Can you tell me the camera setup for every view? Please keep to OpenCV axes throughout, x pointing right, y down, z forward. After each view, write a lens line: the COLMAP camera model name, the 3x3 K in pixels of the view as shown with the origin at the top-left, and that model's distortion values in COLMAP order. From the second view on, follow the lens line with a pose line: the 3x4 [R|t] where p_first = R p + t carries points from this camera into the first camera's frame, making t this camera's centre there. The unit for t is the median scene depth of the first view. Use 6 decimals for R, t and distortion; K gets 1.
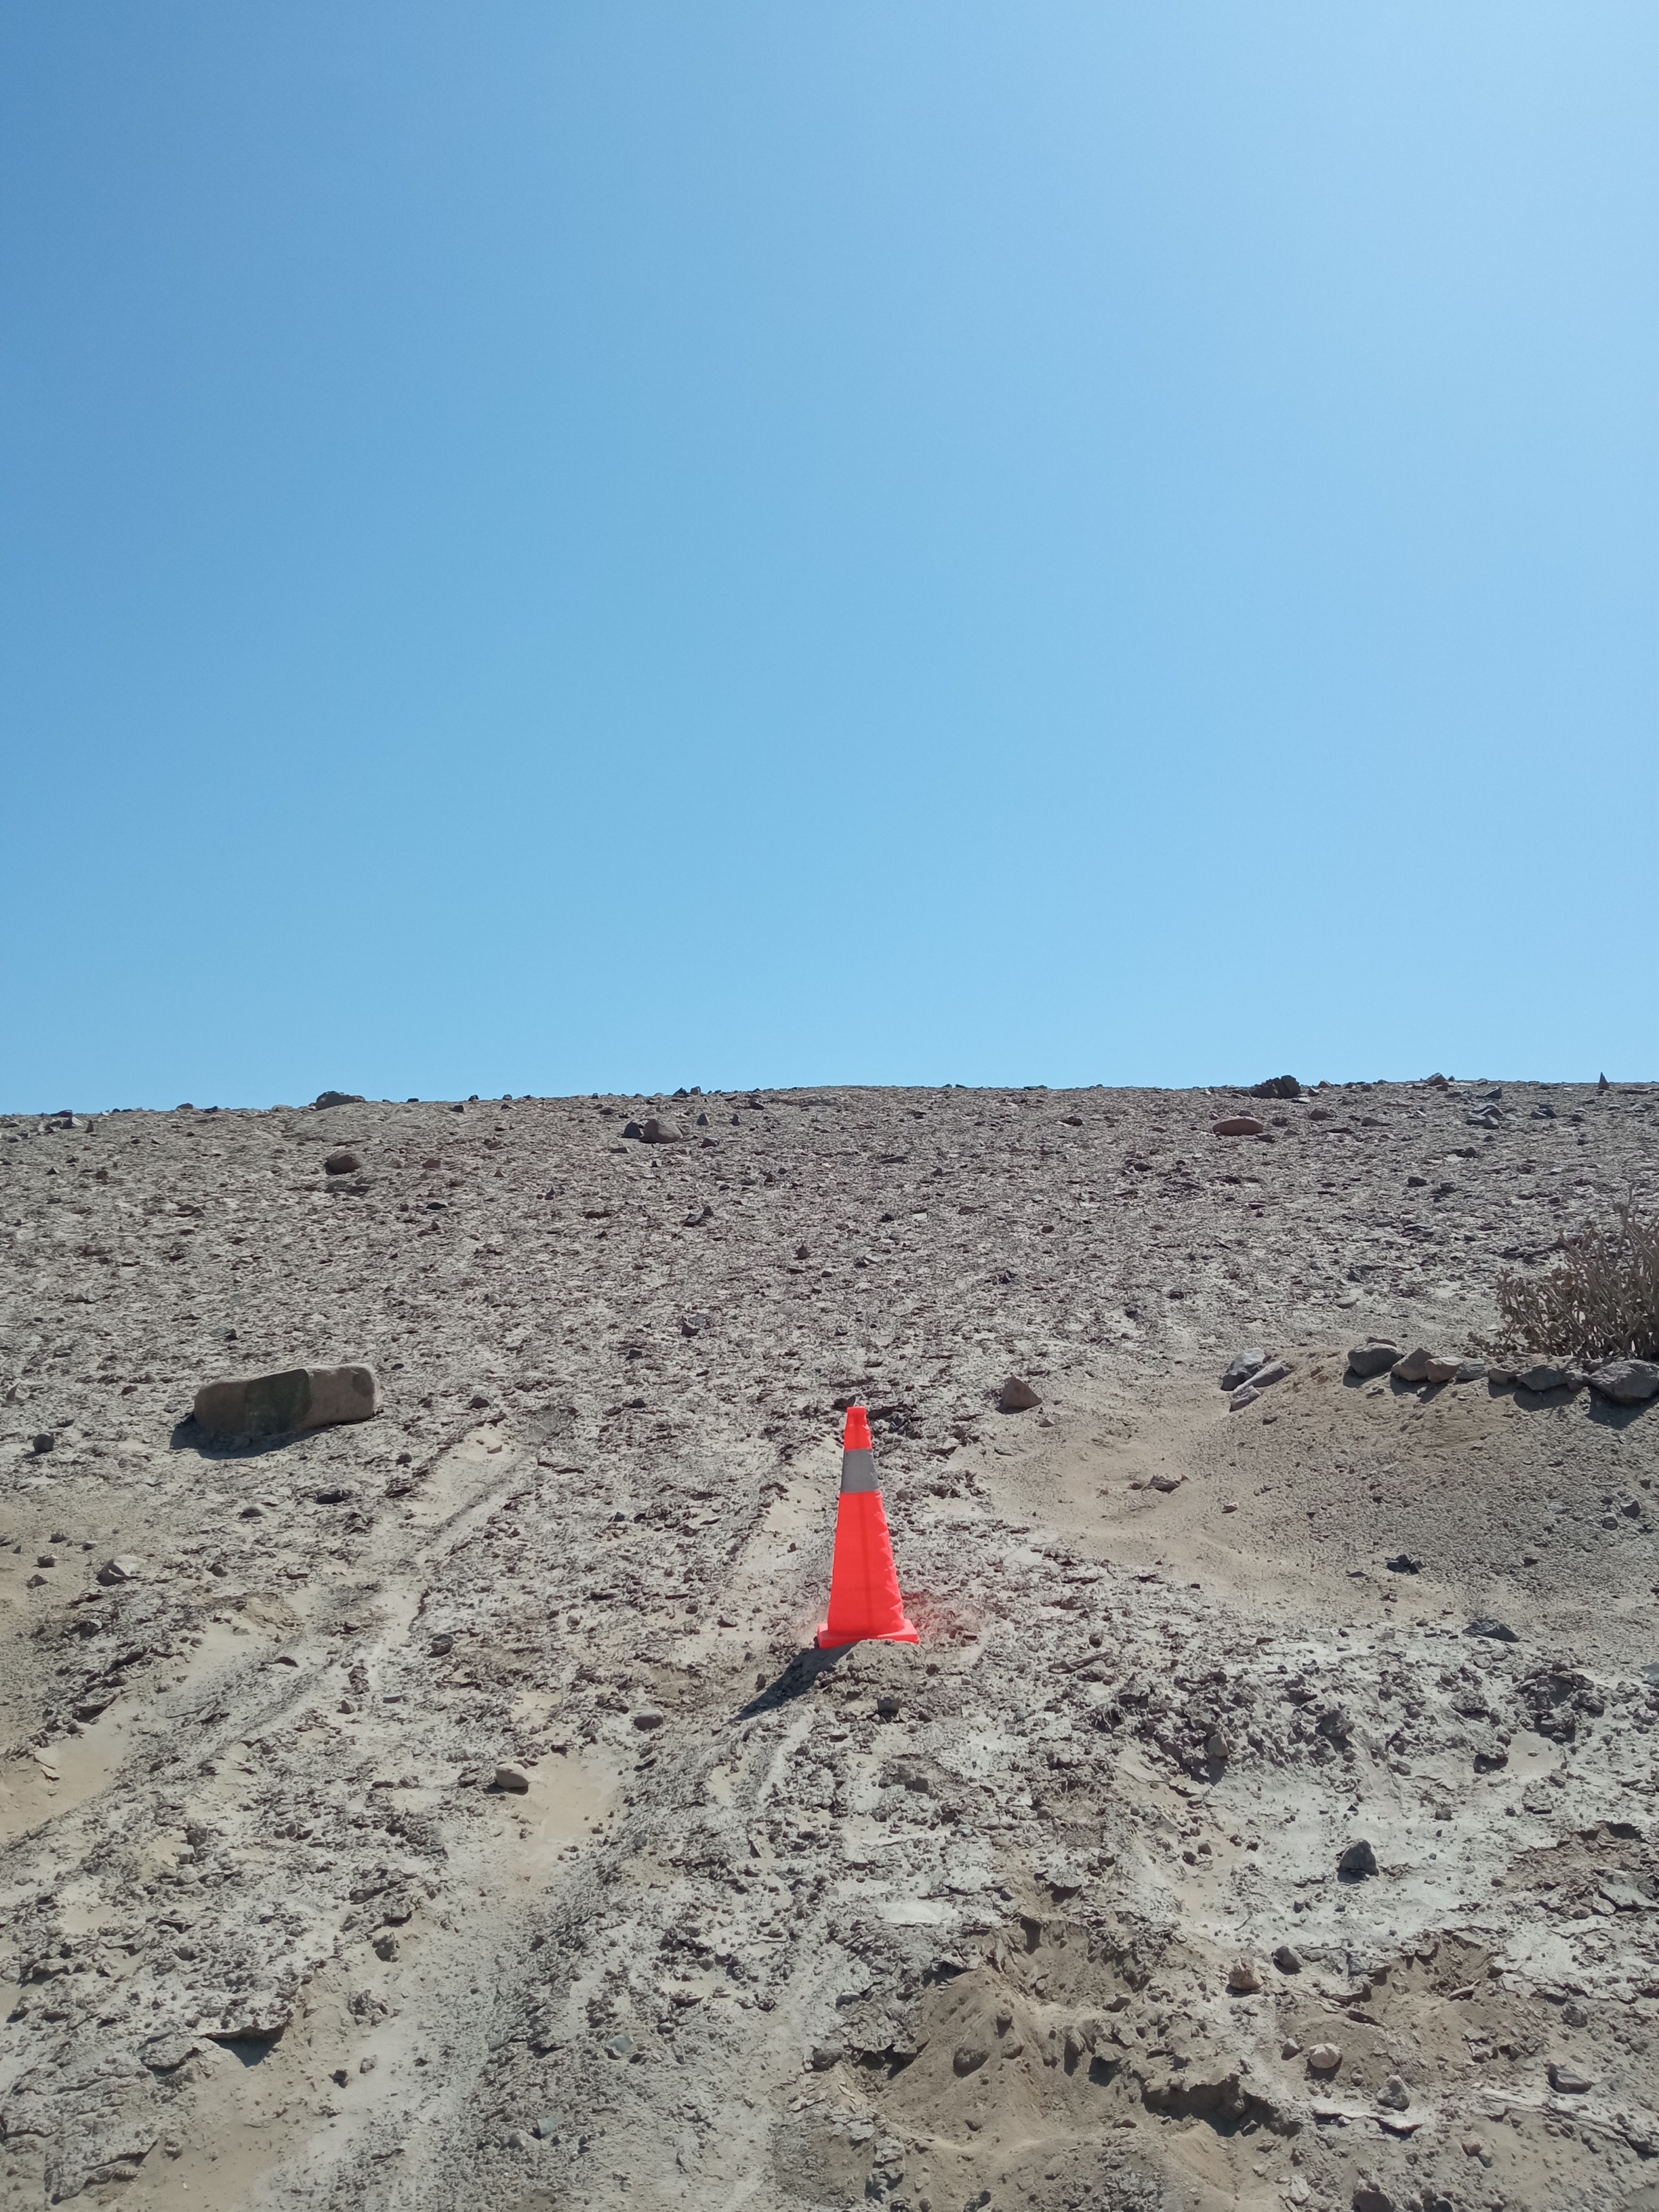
lens RADIAL K [[1742.4, 0, 829.4], [0, 1742.4, 1075.0], [0, 0, 1]] dist [0.116643, -0.179220]
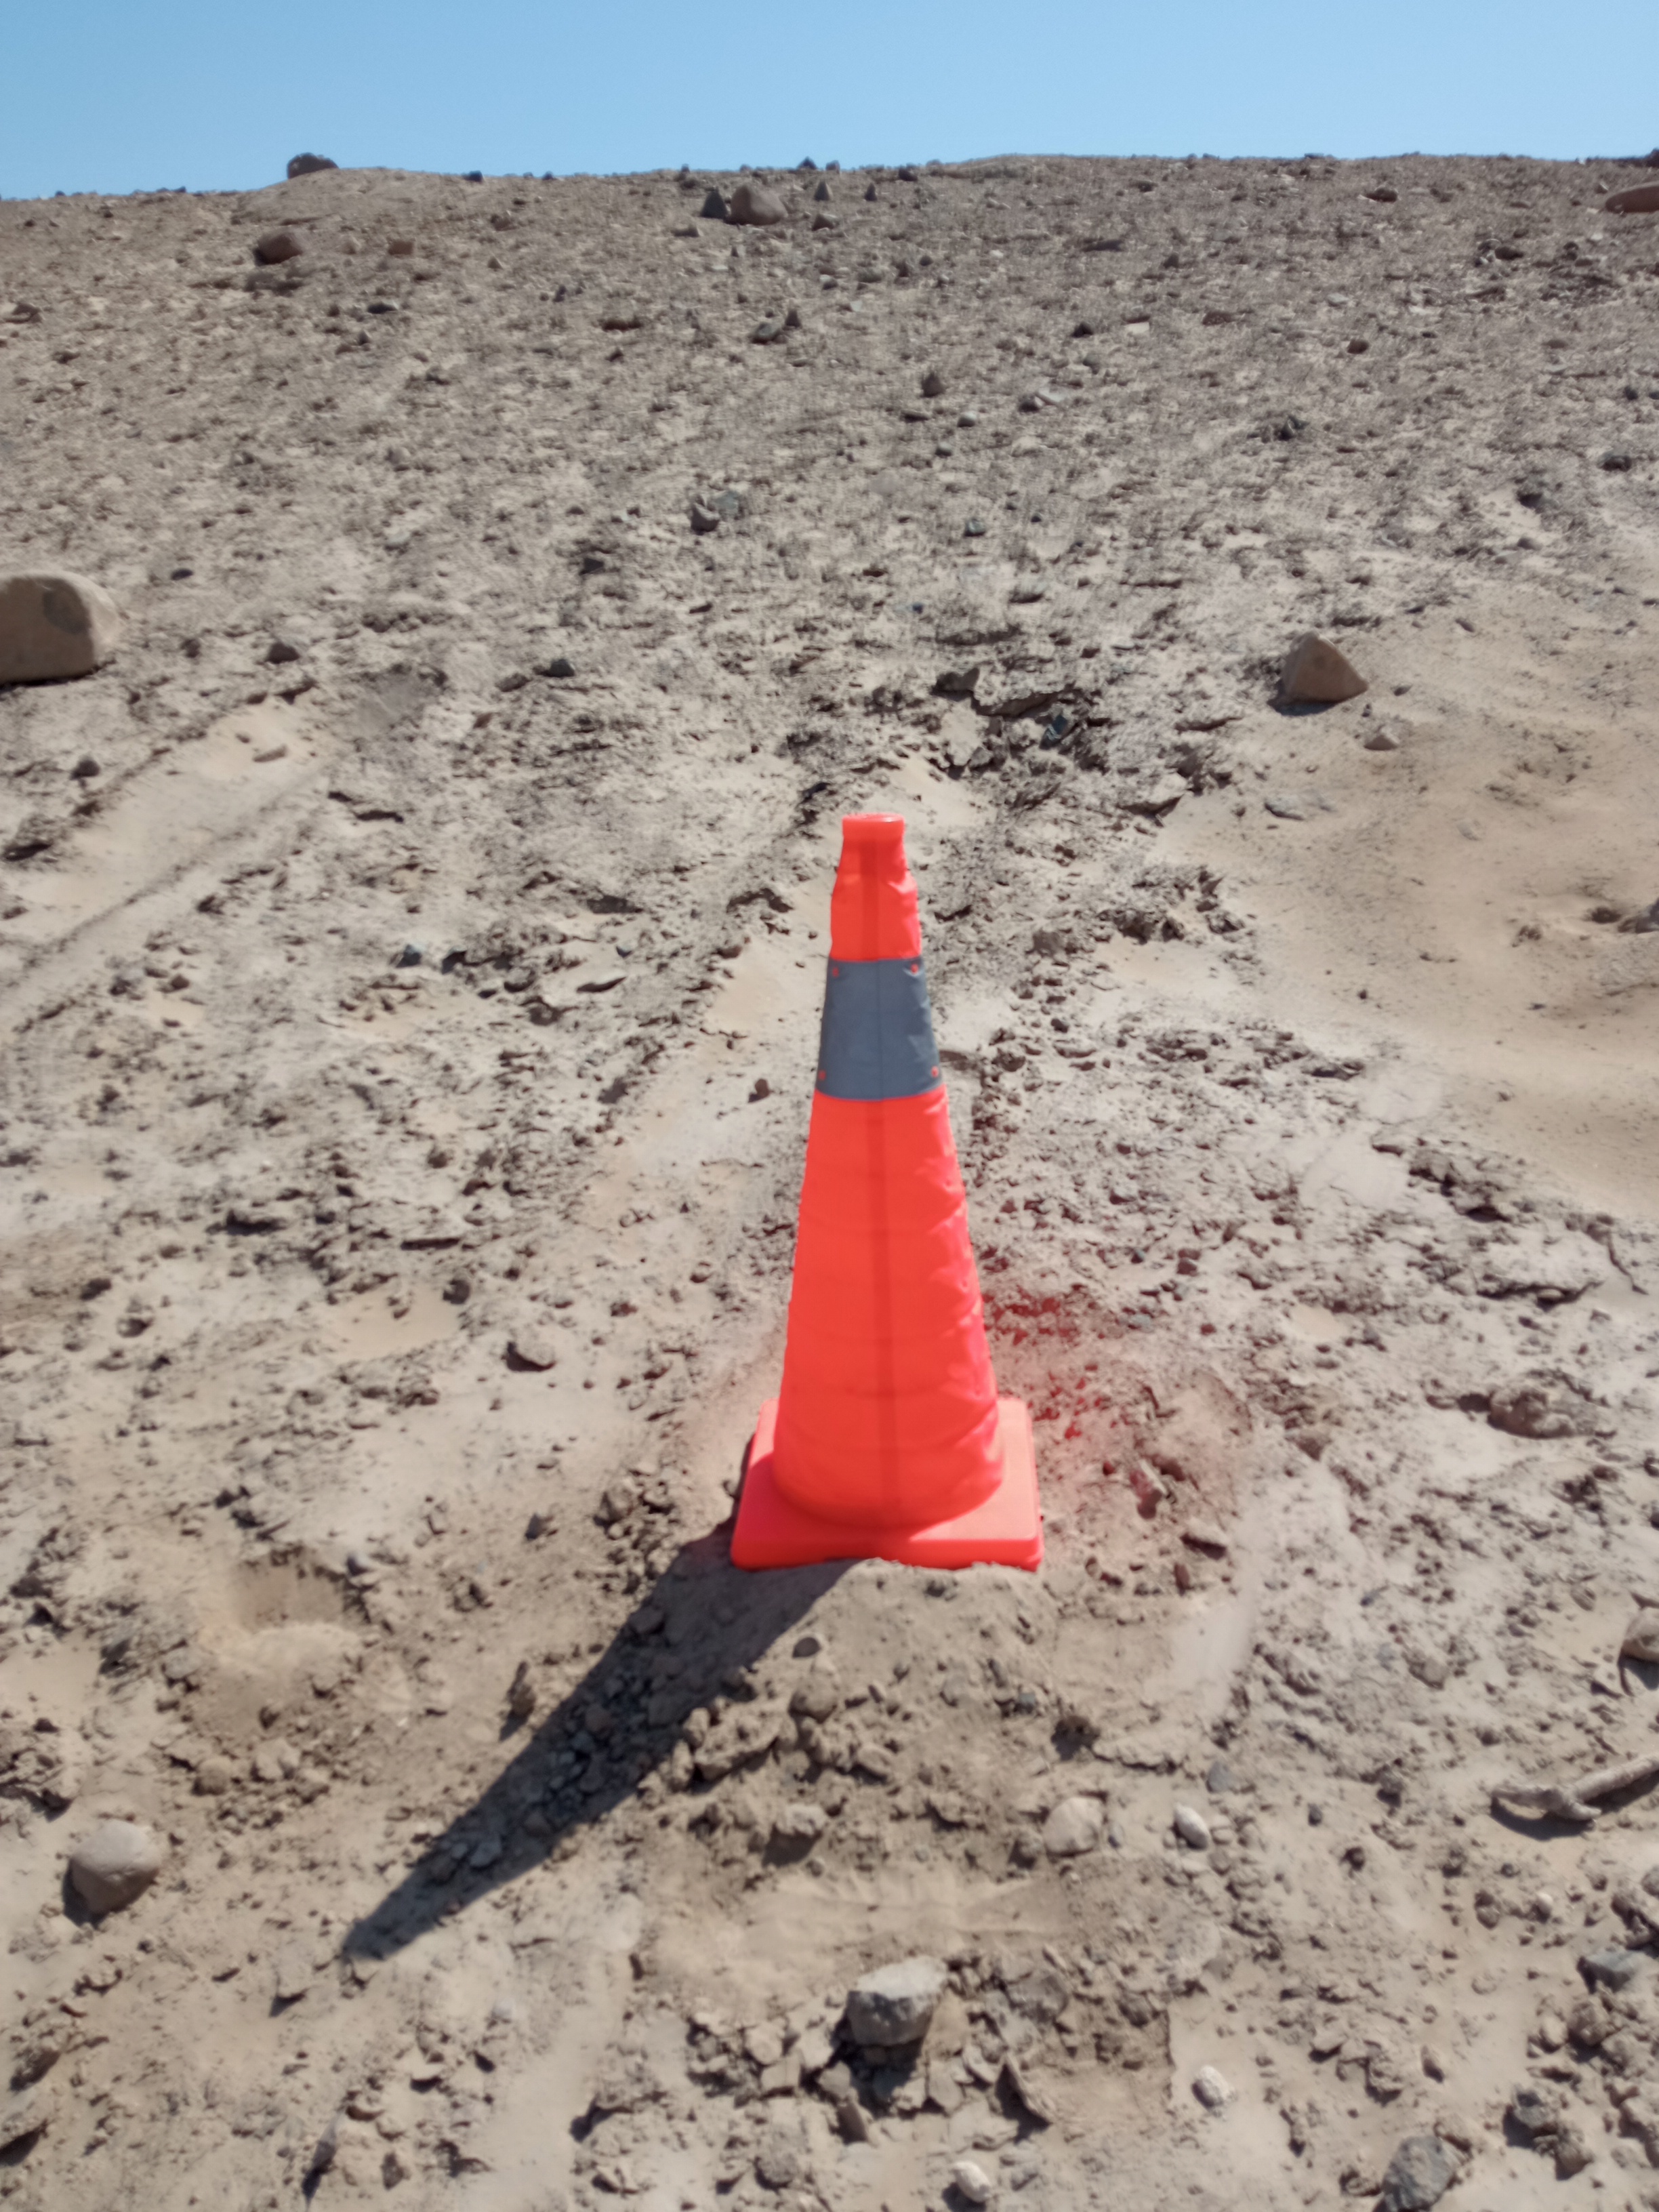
lens RADIAL K [[1725.6, 0, 847.6], [0, 1725.6, 1119.0], [0, 0, 1]] dist [0.118853, -0.204386]
pose [[0.995155, 0.046434, -0.086664, 0.026986], [-0.001691, 0.889404, 0.457118, 0.073450], [0.098305, -0.454757, 0.885174, 0.512679]]
